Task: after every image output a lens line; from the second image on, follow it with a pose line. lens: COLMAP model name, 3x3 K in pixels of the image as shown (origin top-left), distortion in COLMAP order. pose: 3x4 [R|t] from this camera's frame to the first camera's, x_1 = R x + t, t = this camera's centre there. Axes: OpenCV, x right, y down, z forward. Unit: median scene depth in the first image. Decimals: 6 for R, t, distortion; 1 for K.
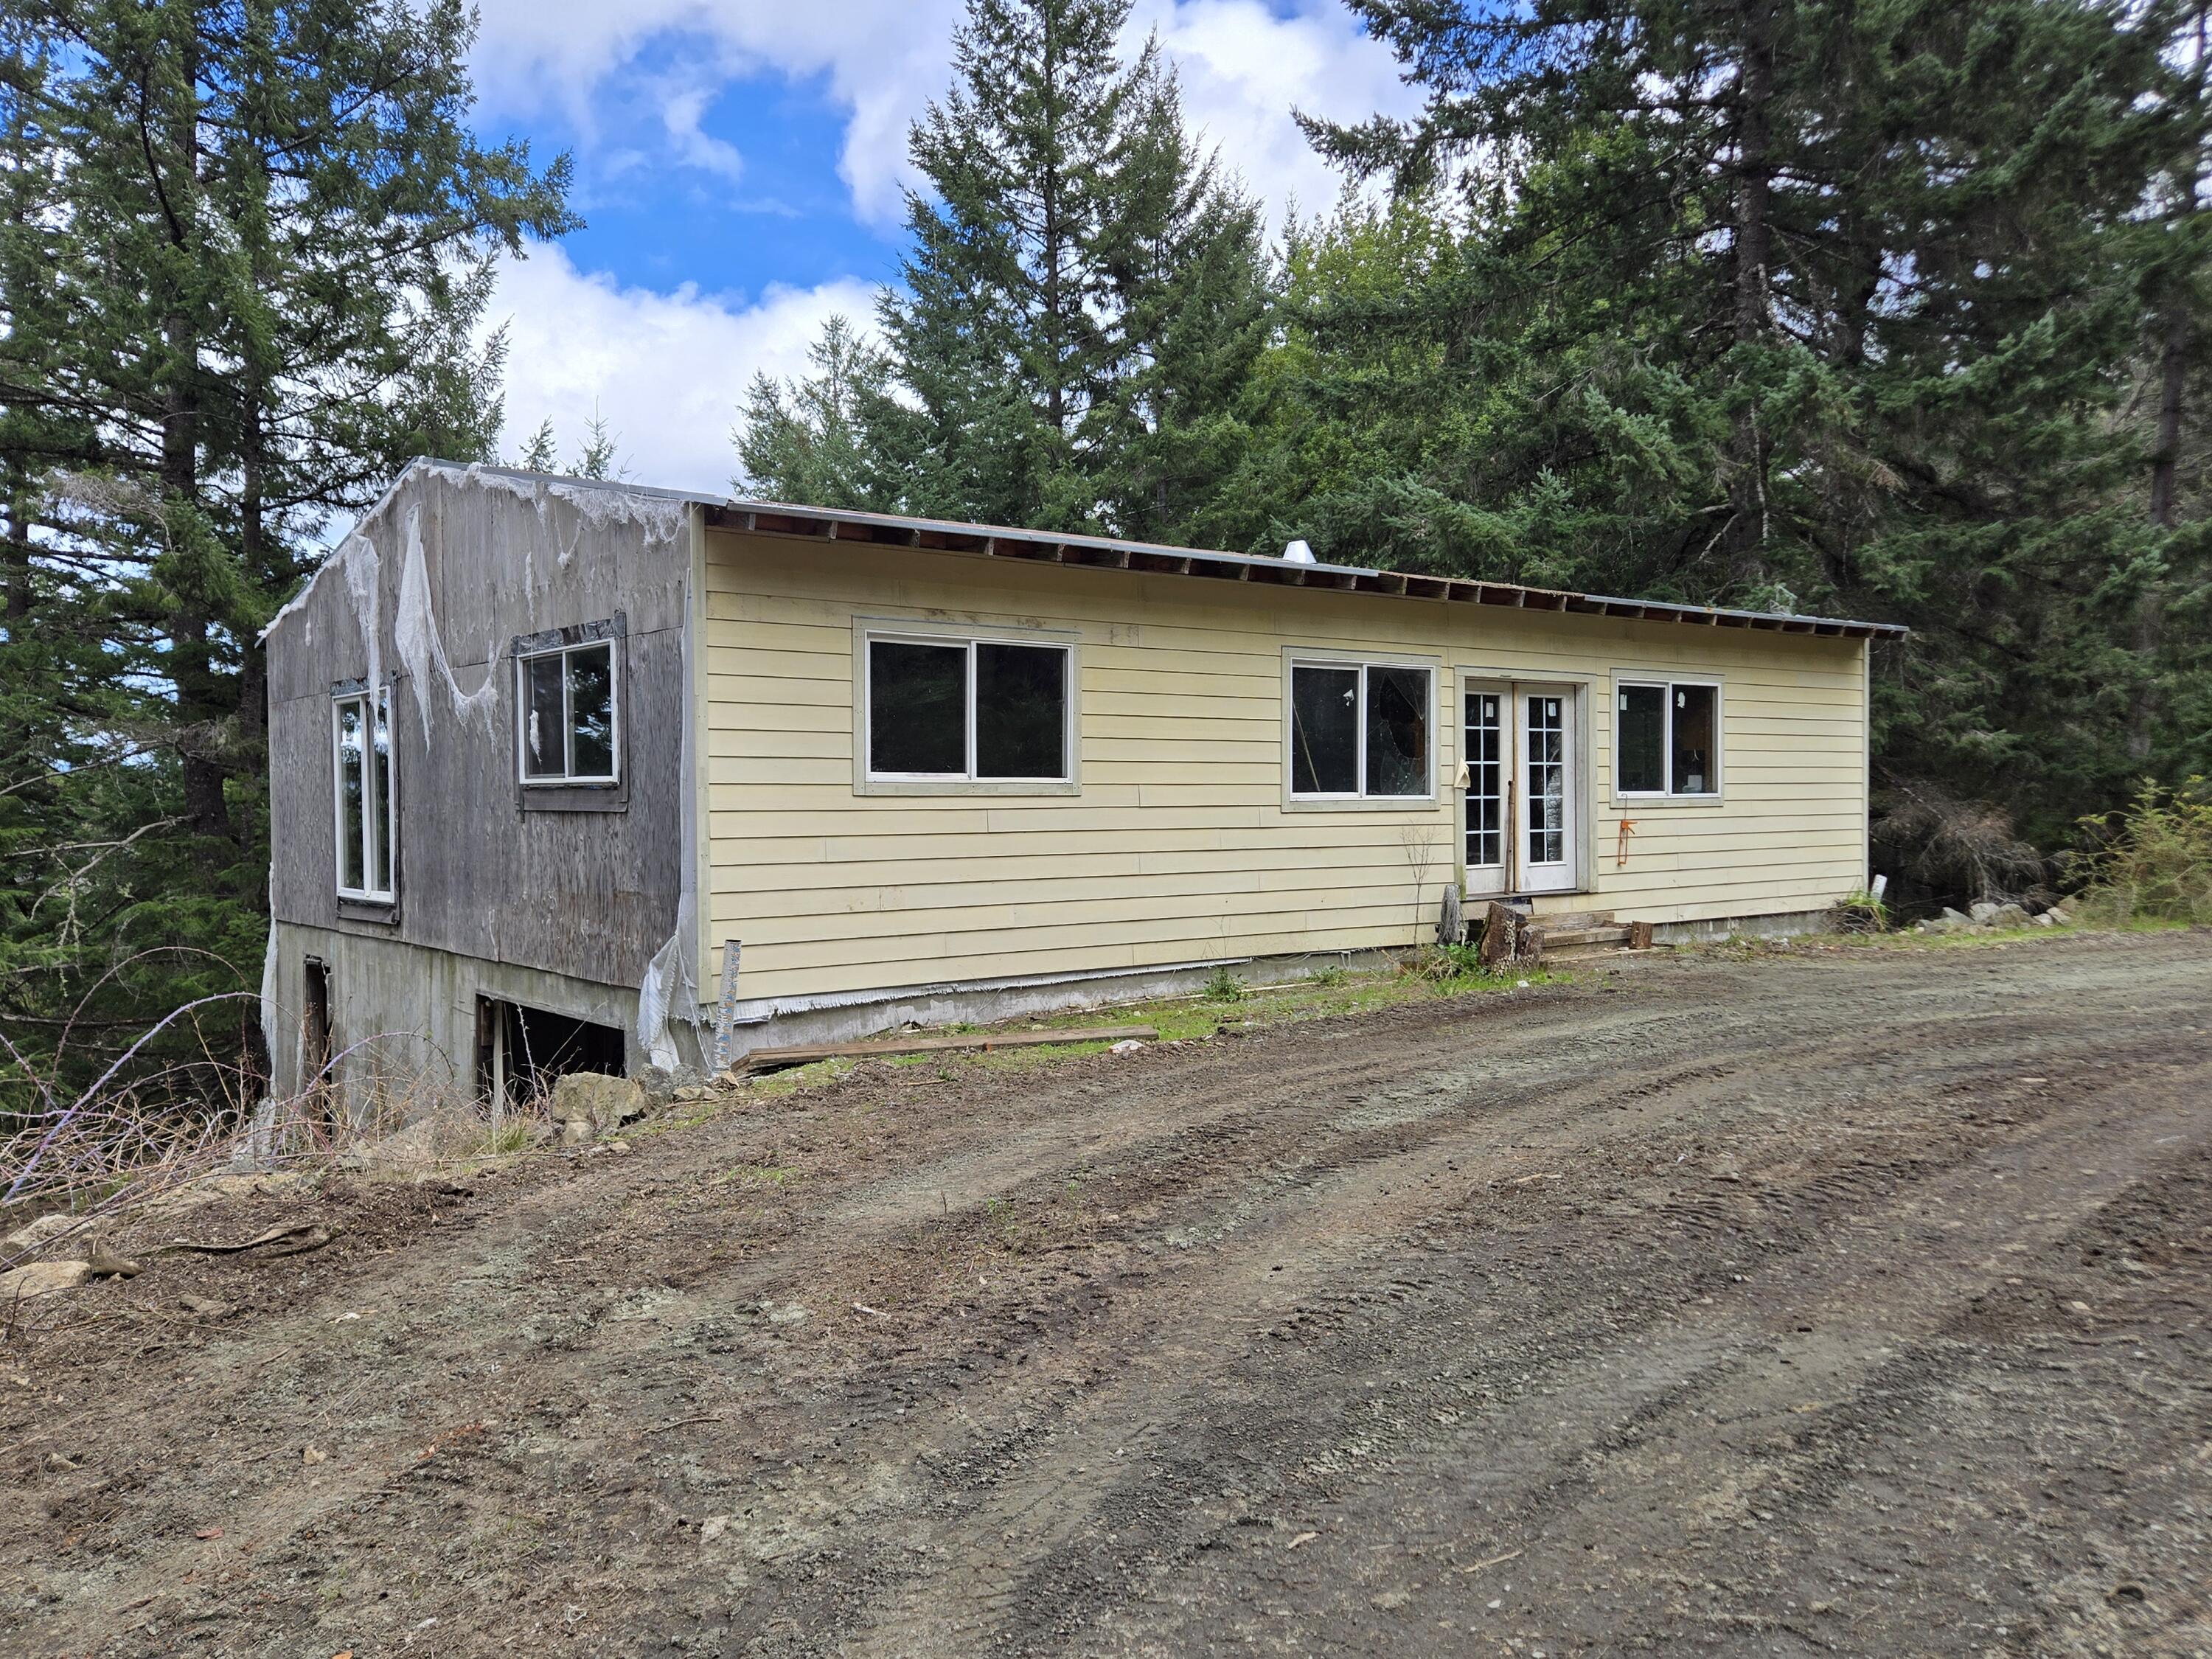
lens RADIAL K [[1737.2, 0, 1077.5], [0, 1737.2, 829.2], [0, 0, 1]] dist [0.070850, -0.026518]
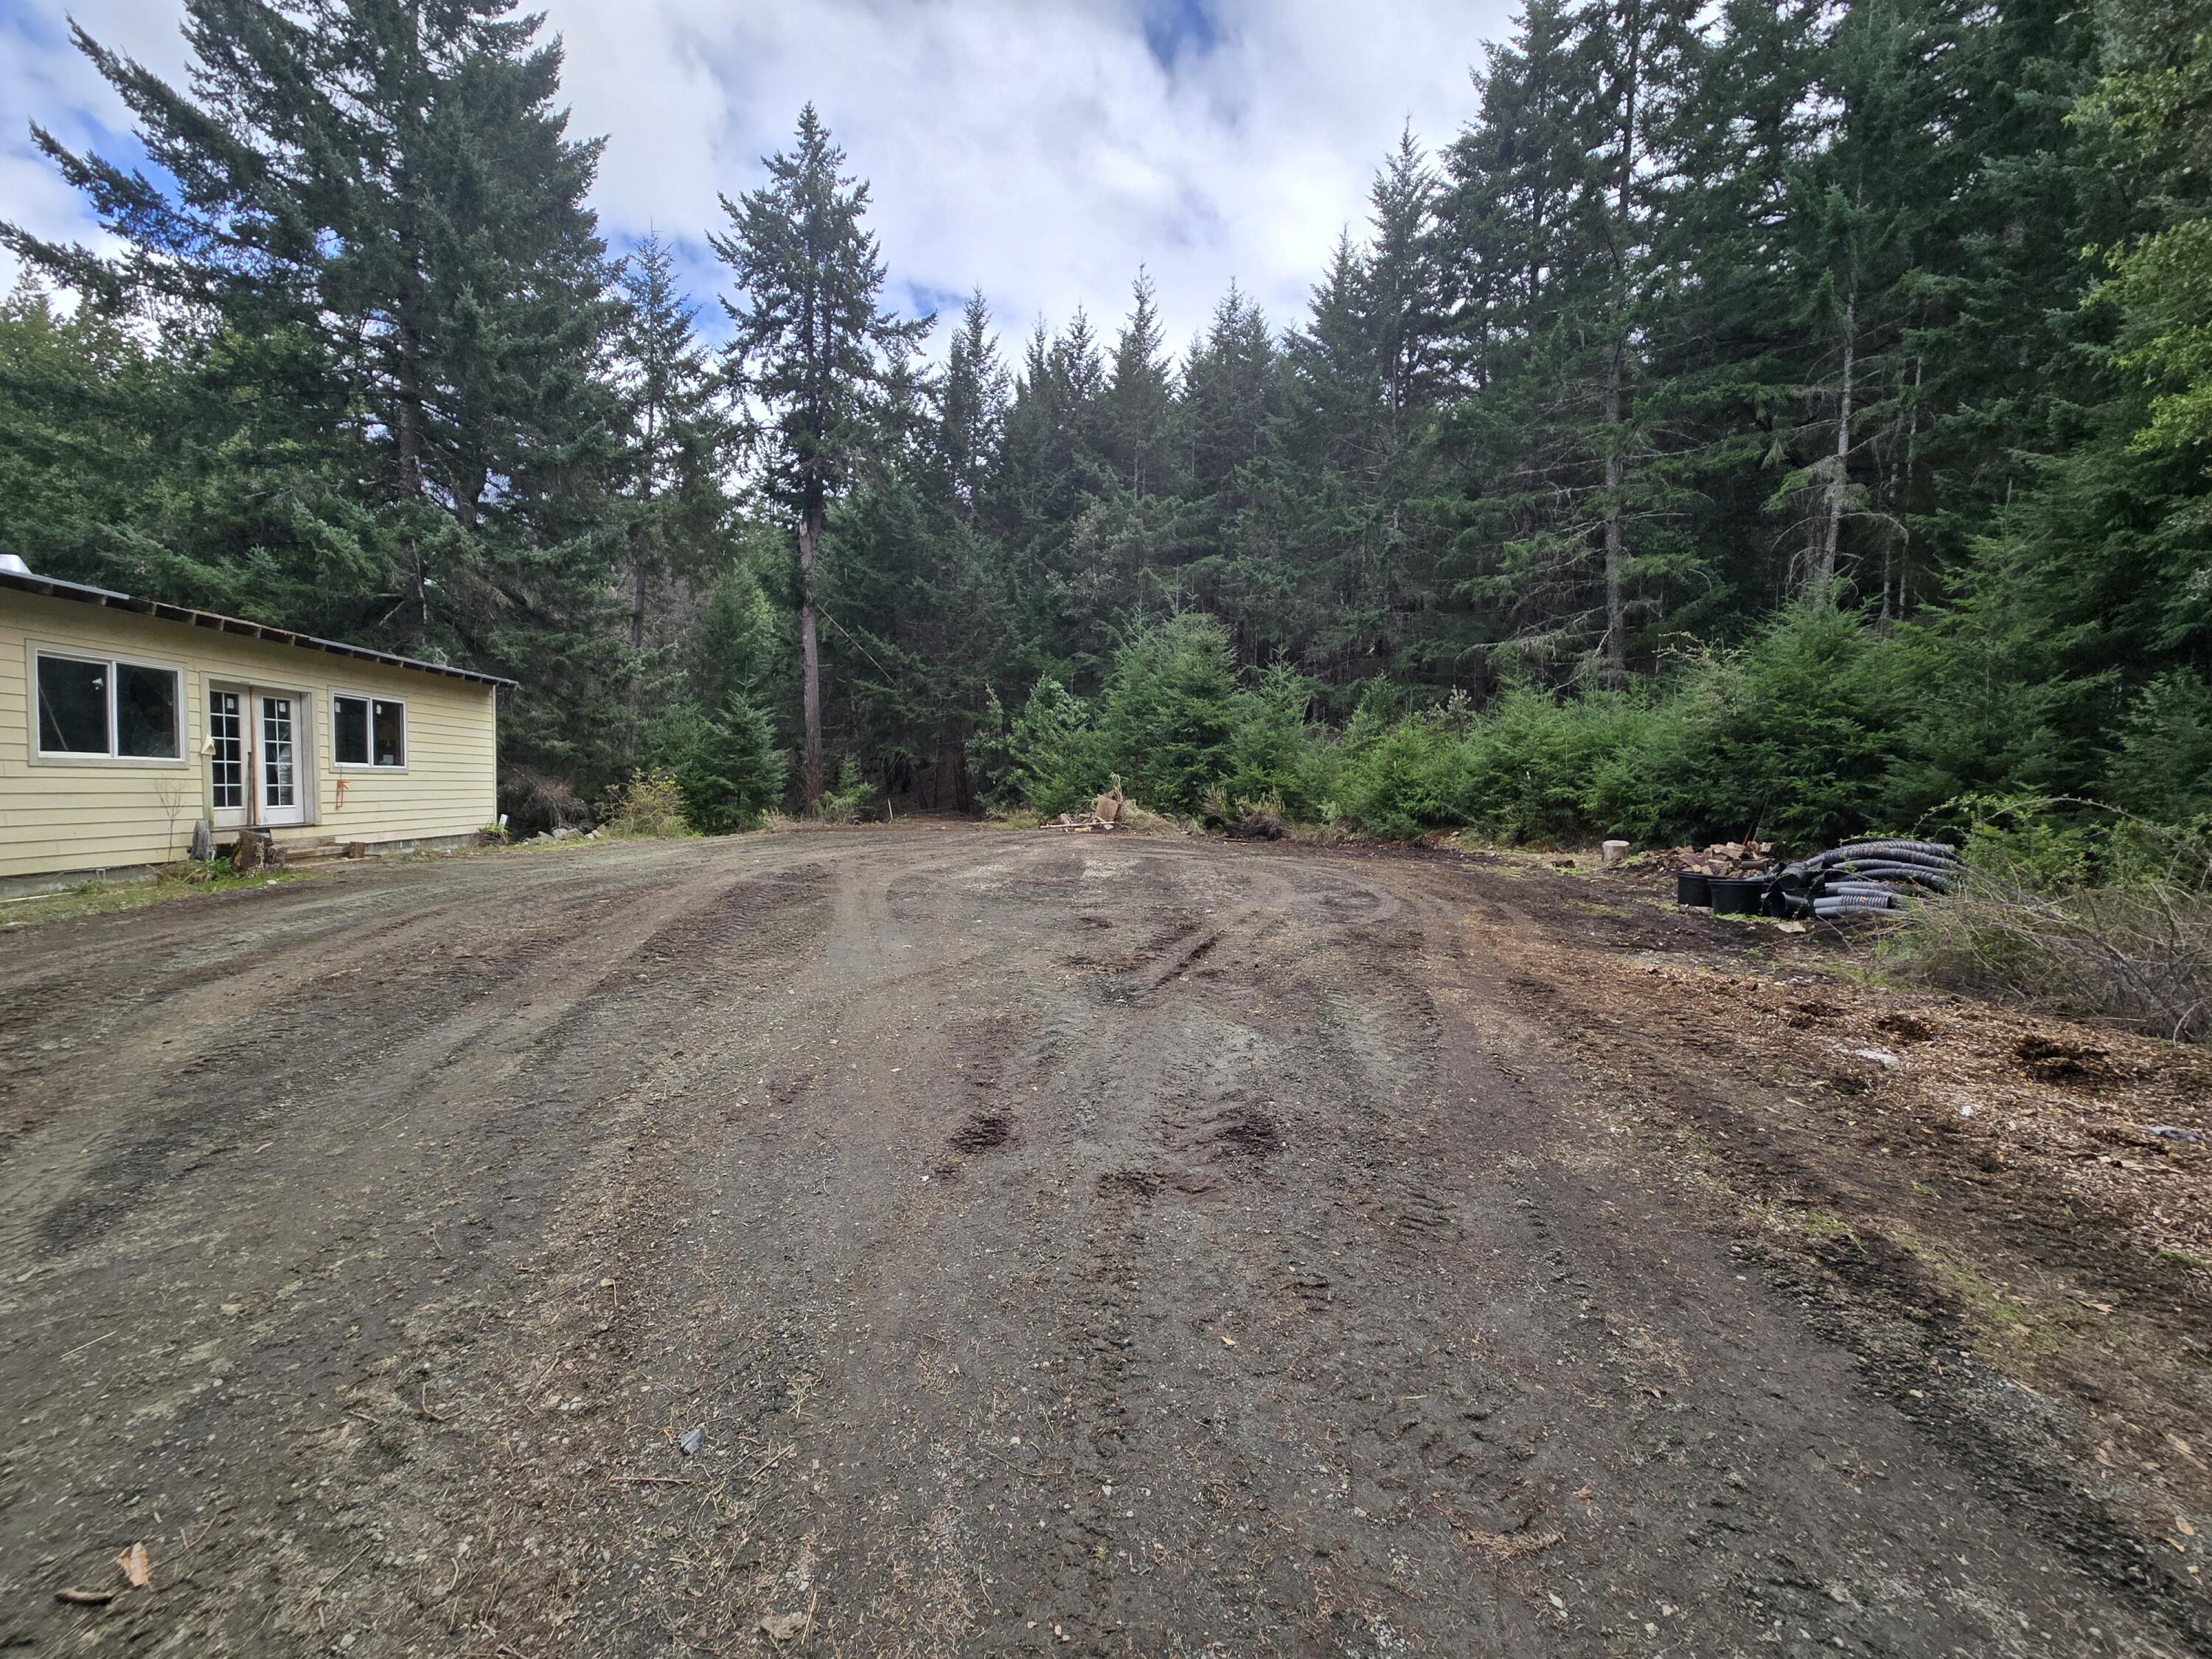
lens RADIAL K [[910.5, 0, 1107.9], [0, 910.5, 836.1], [0, 0, 1]] dist [0.002849, -0.000662]
pose [[0.516272, -0.025221, 0.856053, -0.047123], [-0.012100, 0.999252, 0.036738, 0.006973], [-0.856339, -0.029325, 0.515580, -0.049760]]
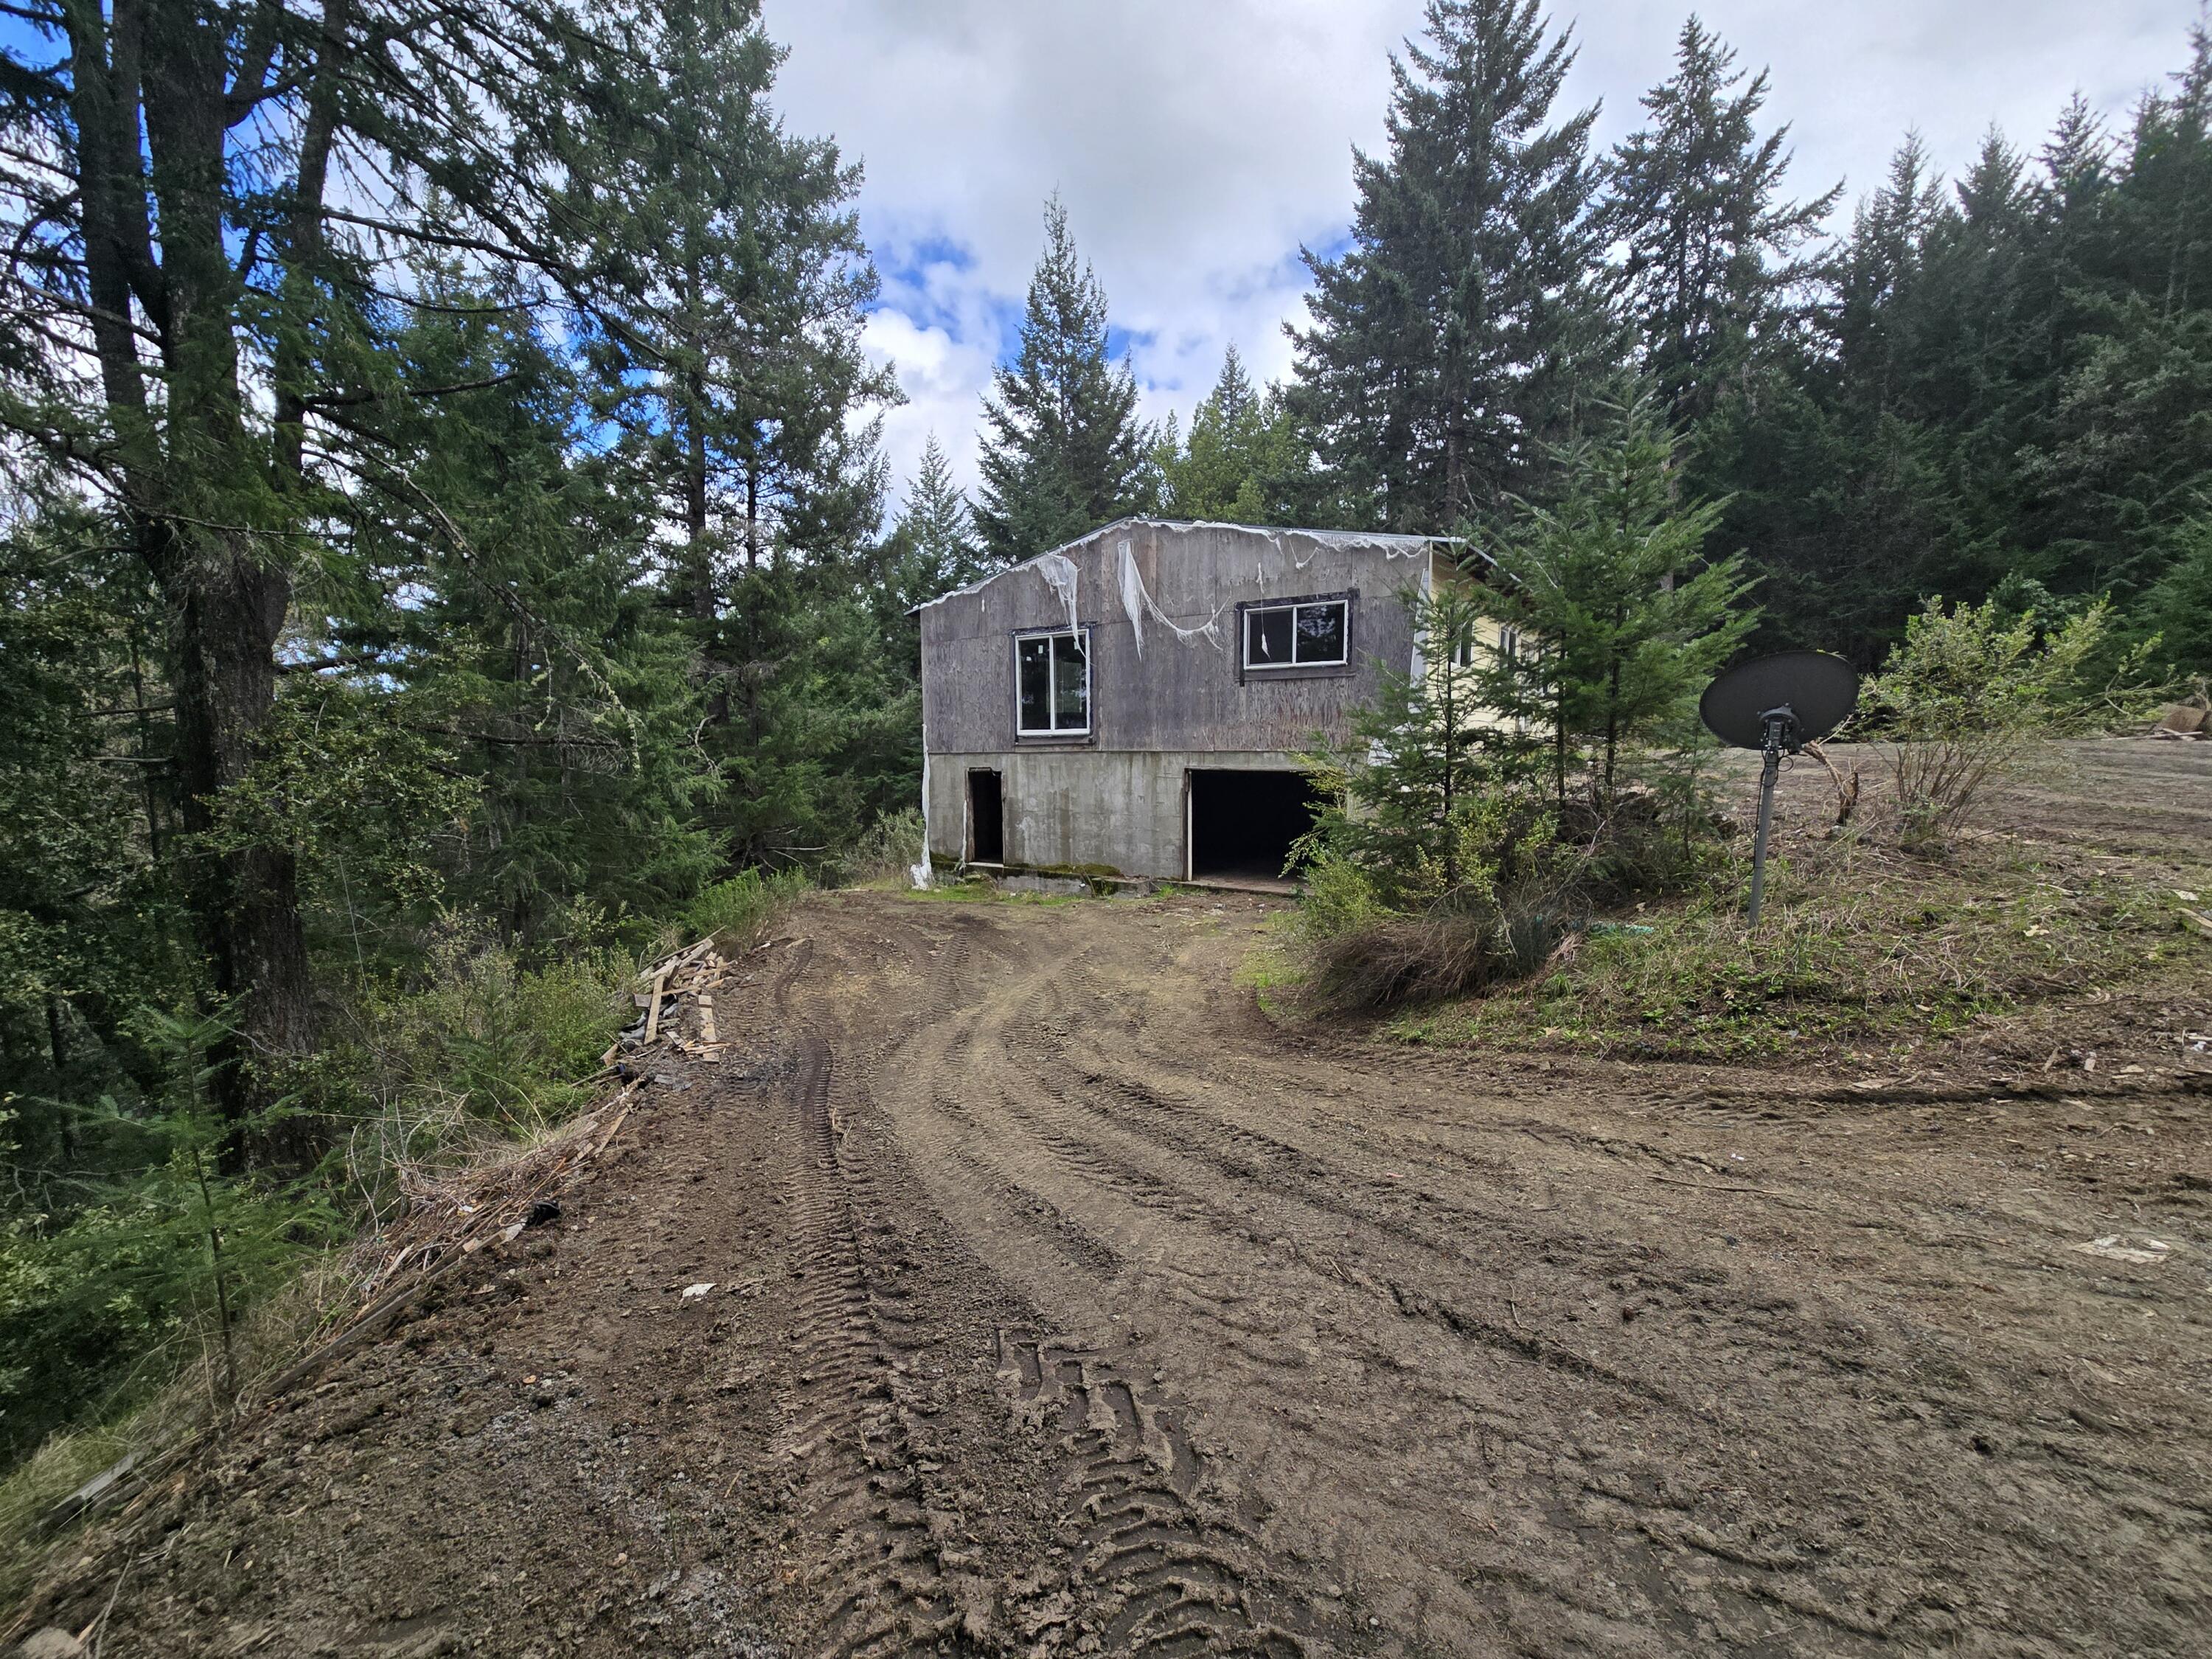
lens RADIAL K [[910.5, 0, 1119.3], [0, 910.5, 841.2], [0, 0, 1]] dist [0.002849, -0.000662]
pose [[0.956765, -0.035074, 0.288739, -0.687246], [0.008233, 0.995571, 0.093656, 0.070334], [-0.290745, -0.087229, 0.952816, -0.073034]]
